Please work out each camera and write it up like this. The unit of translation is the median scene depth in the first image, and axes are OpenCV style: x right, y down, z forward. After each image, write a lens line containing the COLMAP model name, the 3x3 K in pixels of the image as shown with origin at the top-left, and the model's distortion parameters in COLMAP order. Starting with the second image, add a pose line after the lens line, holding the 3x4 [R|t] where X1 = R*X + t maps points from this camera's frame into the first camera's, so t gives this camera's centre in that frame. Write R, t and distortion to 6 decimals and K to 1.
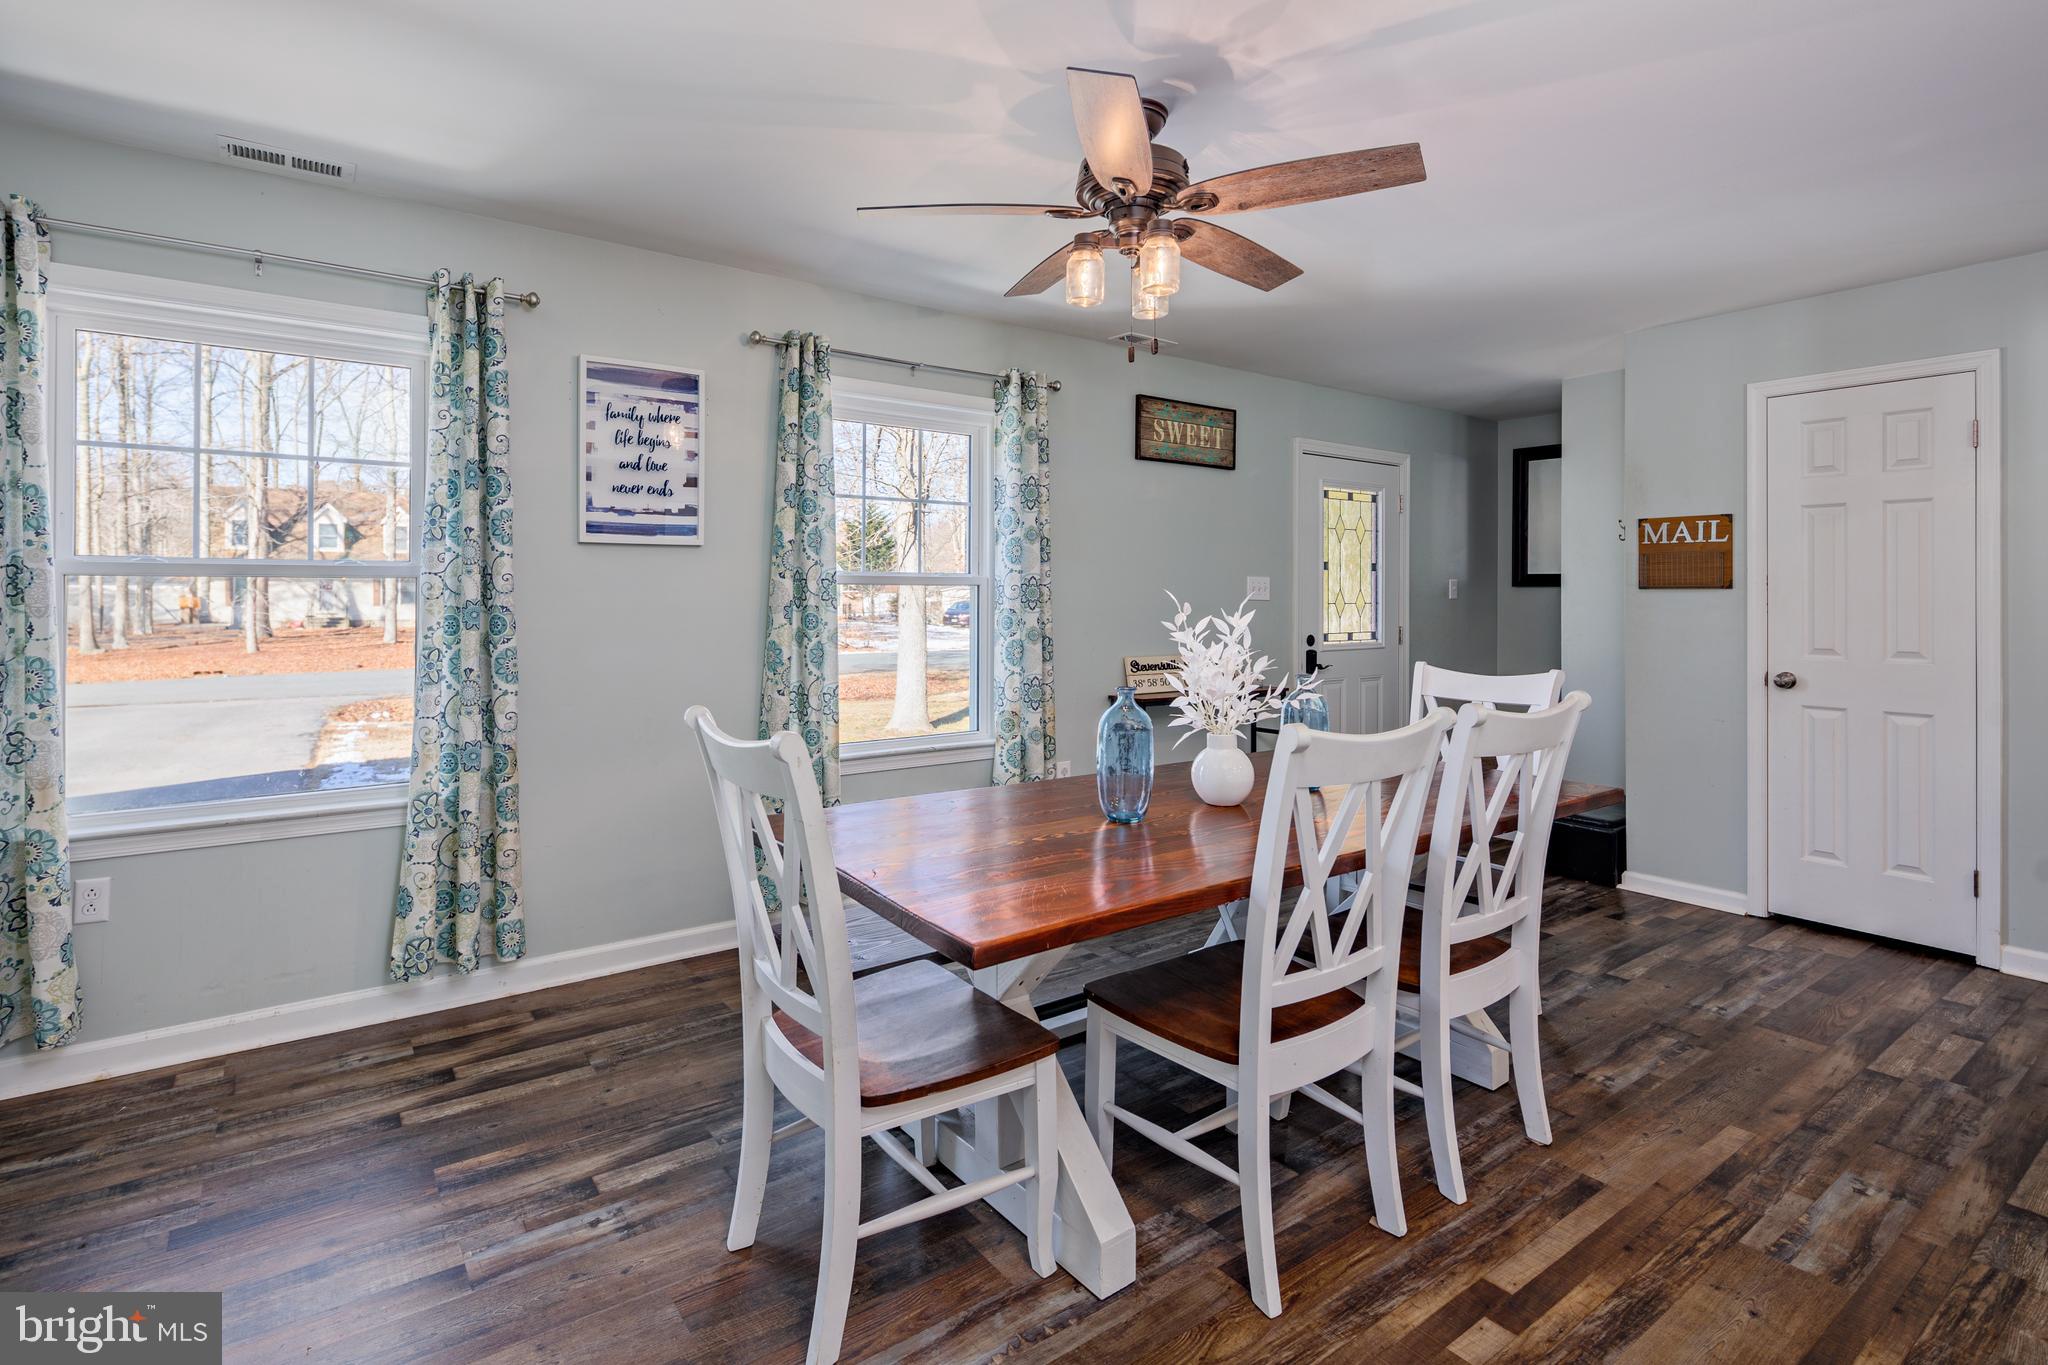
lens RADIAL K [[1002.6, 0, 1022.4], [0, 1002.6, 590.6], [0, 0, 1]] dist [0.002285, -0.000444]
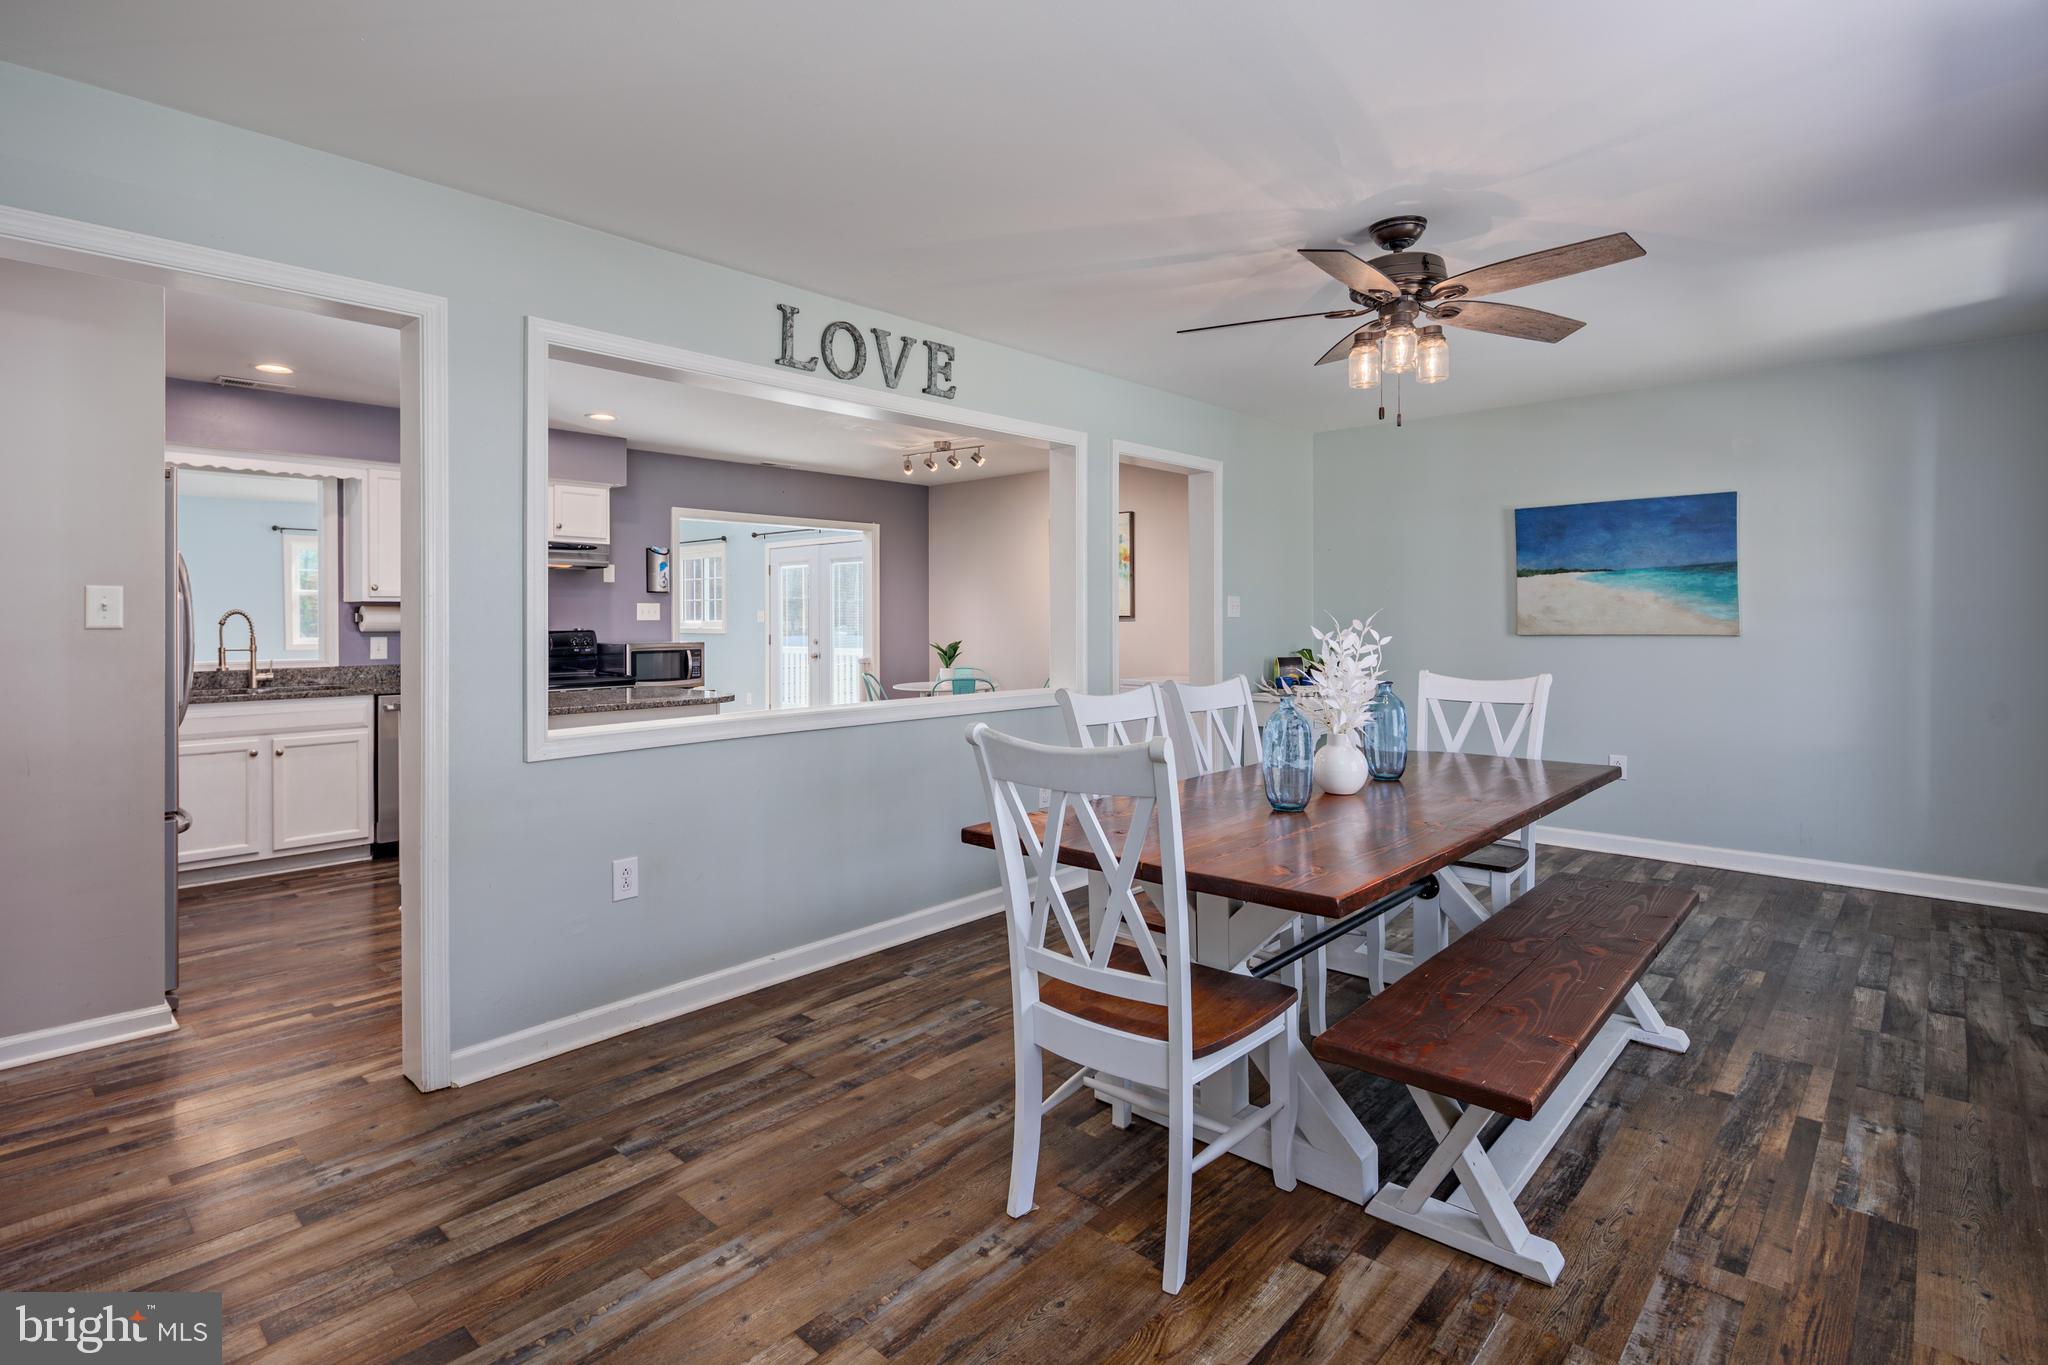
lens RADIAL K [[1002.6, 0, 1031.1], [0, 1002.6, 612.5], [0, 0, 1]] dist [0.002285, -0.000444]
pose [[-0.978876, -0.001519, -0.204449, 0.722051], [0.000422, 0.999955, -0.009451, 0.013647], [0.204454, -0.009338, -0.978832, 1.892915]]
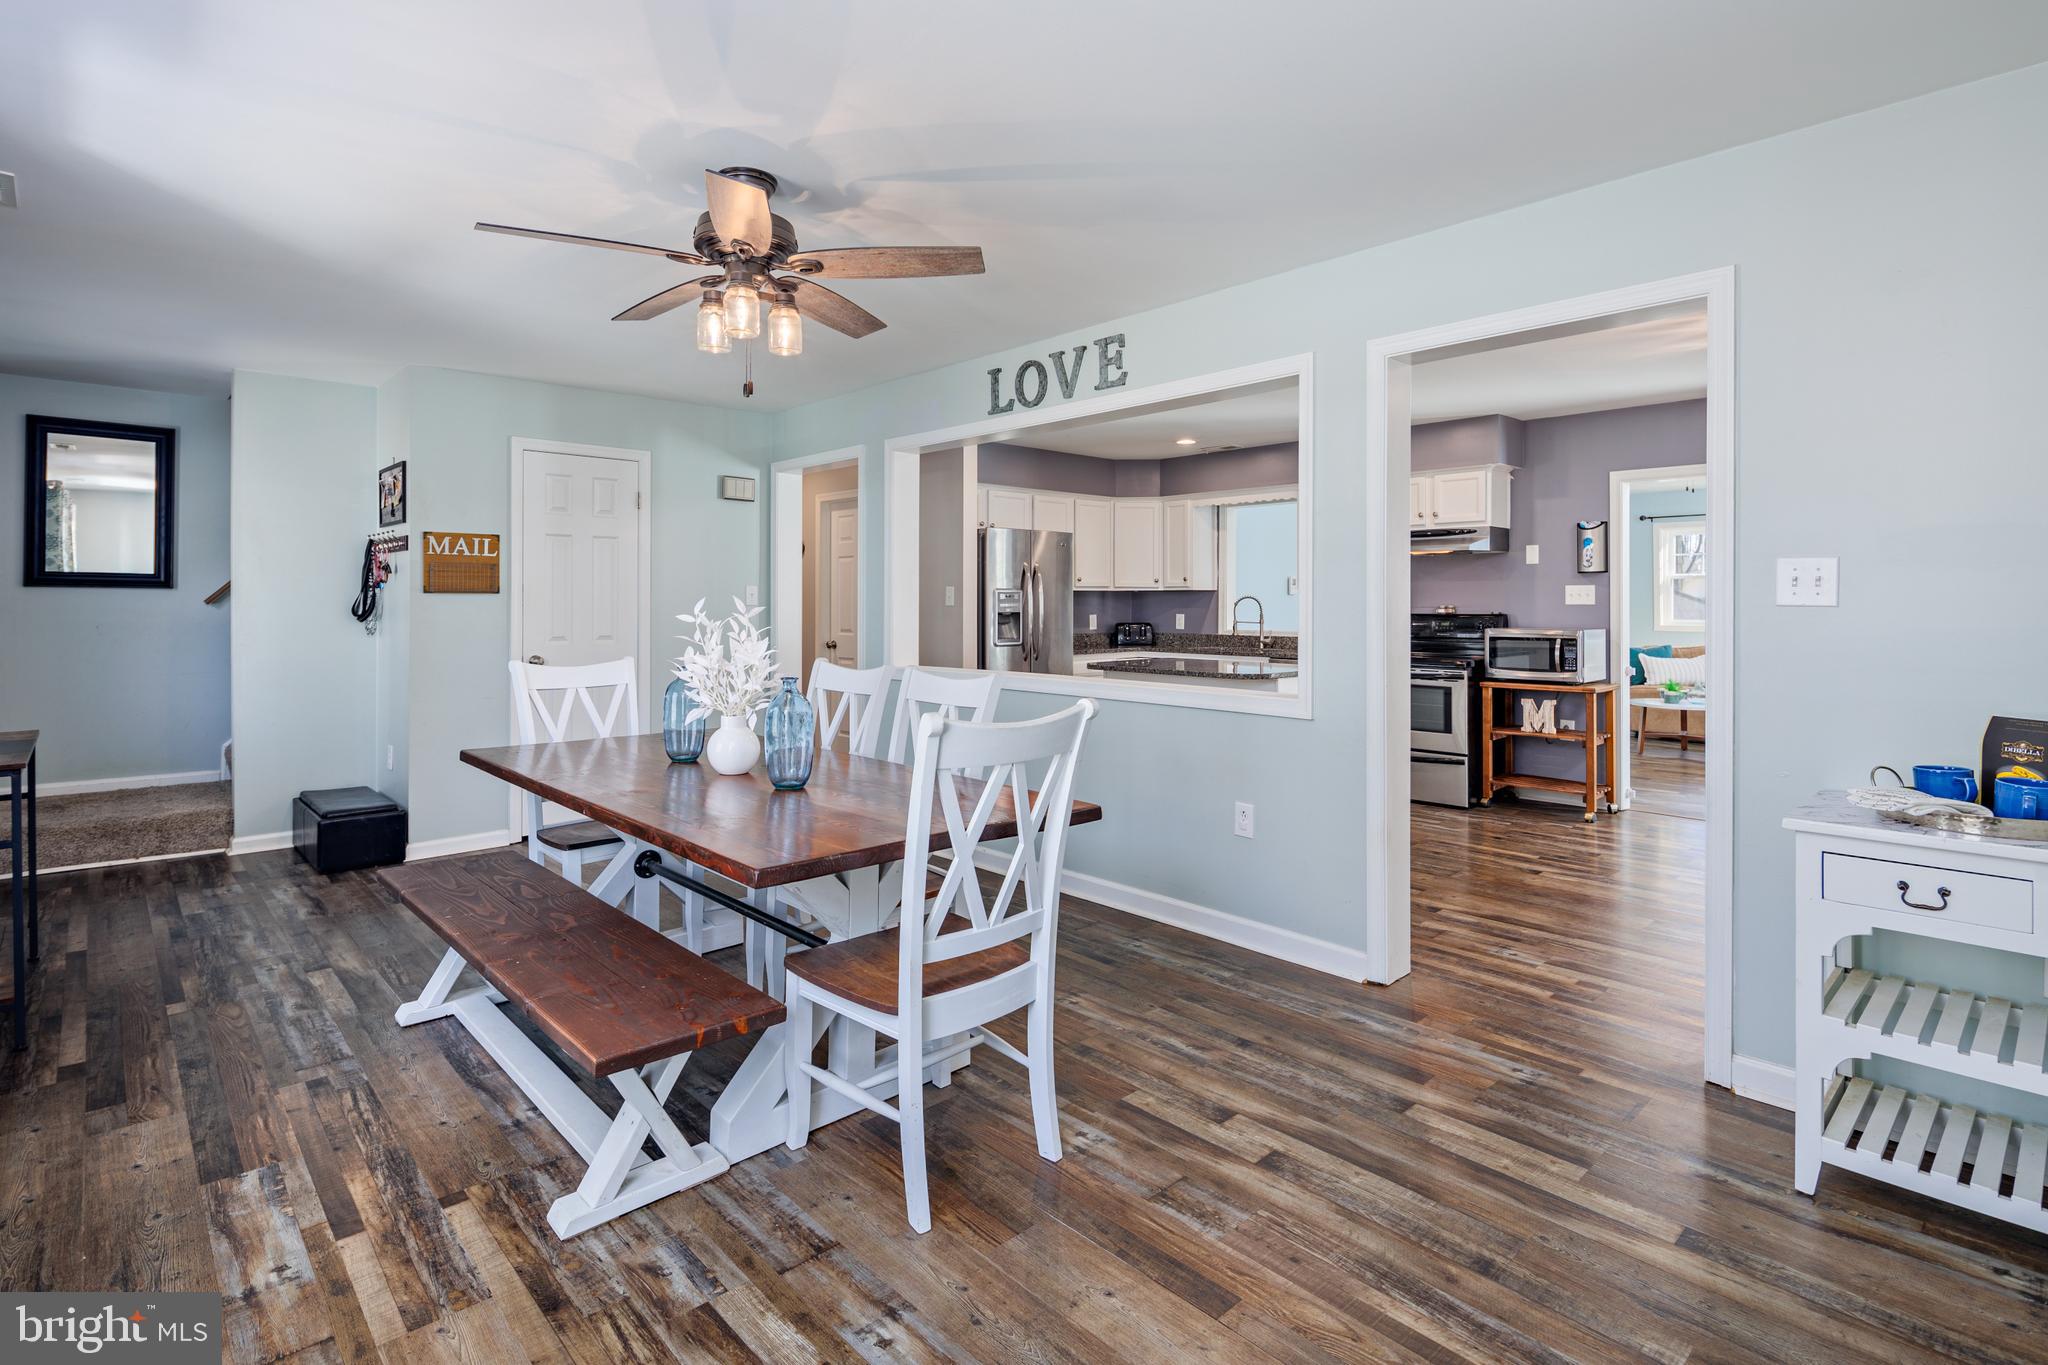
lens RADIAL K [[1002.6, 0, 1014.7], [0, 1002.6, 608.5], [0, 0, 1]] dist [0.002285, -0.000444]
pose [[-0.117244, -0.011816, 0.993033, -0.947811], [-0.004909, 0.999924, 0.011318, -0.000897], [-0.993091, -0.003548, -0.117293, 0.738659]]
